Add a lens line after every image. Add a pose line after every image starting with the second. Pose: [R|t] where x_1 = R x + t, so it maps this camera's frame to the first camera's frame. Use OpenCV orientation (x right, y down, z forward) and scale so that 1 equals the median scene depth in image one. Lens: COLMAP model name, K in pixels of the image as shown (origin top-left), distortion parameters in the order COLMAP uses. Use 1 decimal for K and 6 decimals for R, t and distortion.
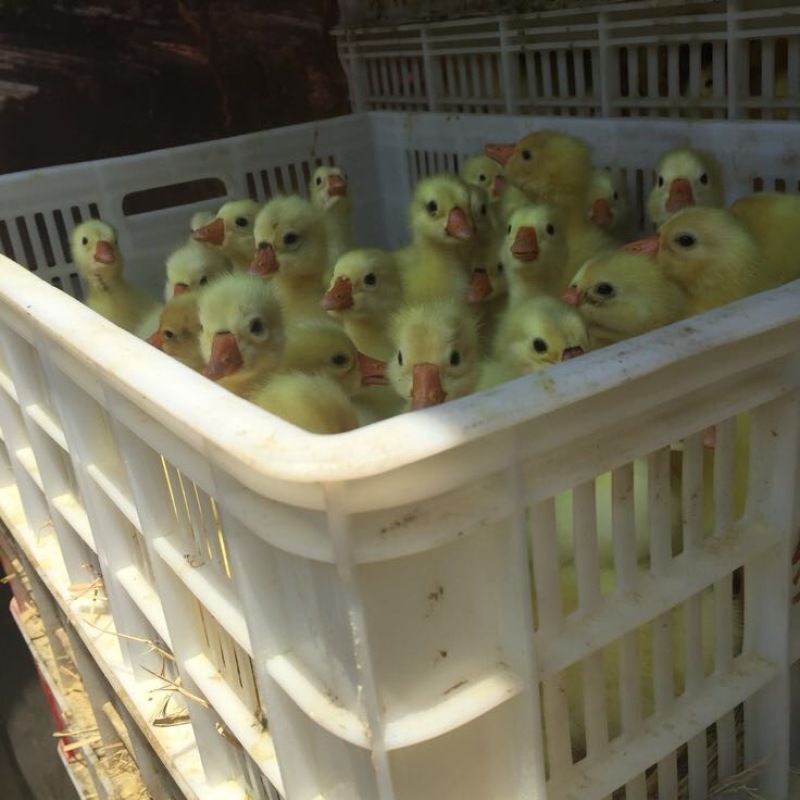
lens RADIAL K [[859.9, 0, 399.6], [0, 859.9, 384.4], [0, 0, 1]] dist [-0.016399, -0.055962]
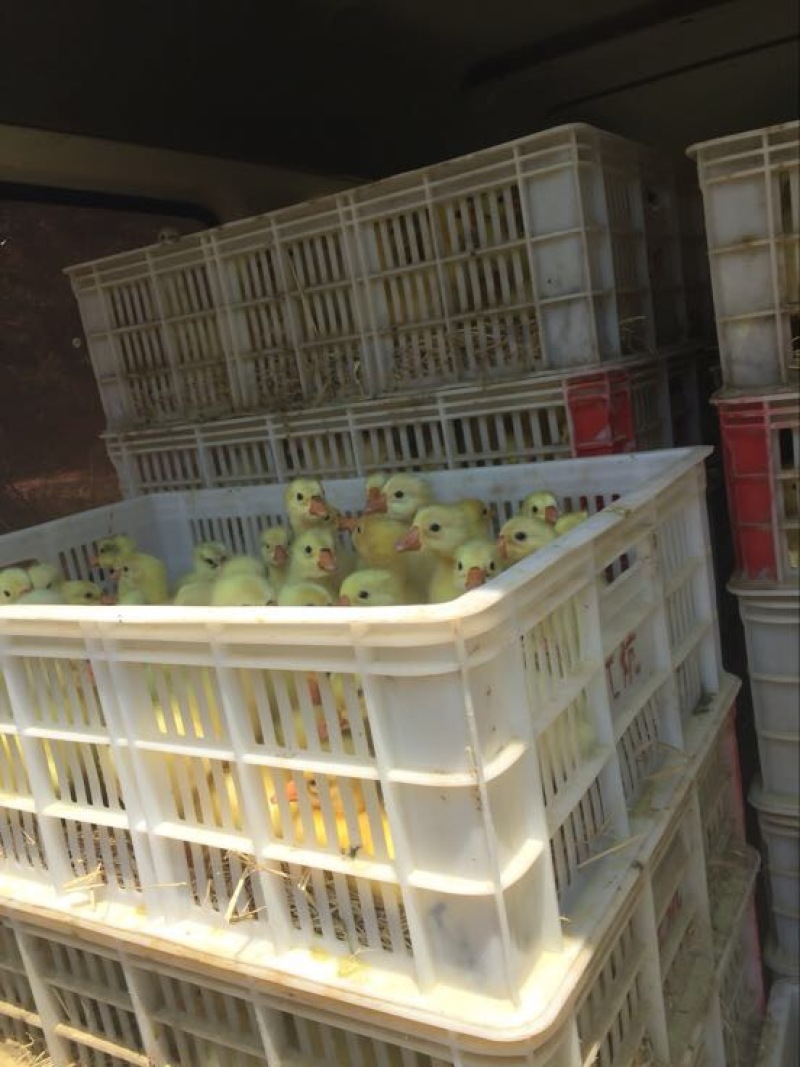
lens RADIAL K [[933.4, 0, 400.0], [0, 933.4, 533.5], [0, 0, 1]] dist [-0.173523, 0.000238]
pose [[0.878849, -0.096988, 0.467137, -0.386779], [0.224725, 0.947854, -0.225992, 0.123296], [-0.420859, 0.303590, 0.854816, -0.279333]]
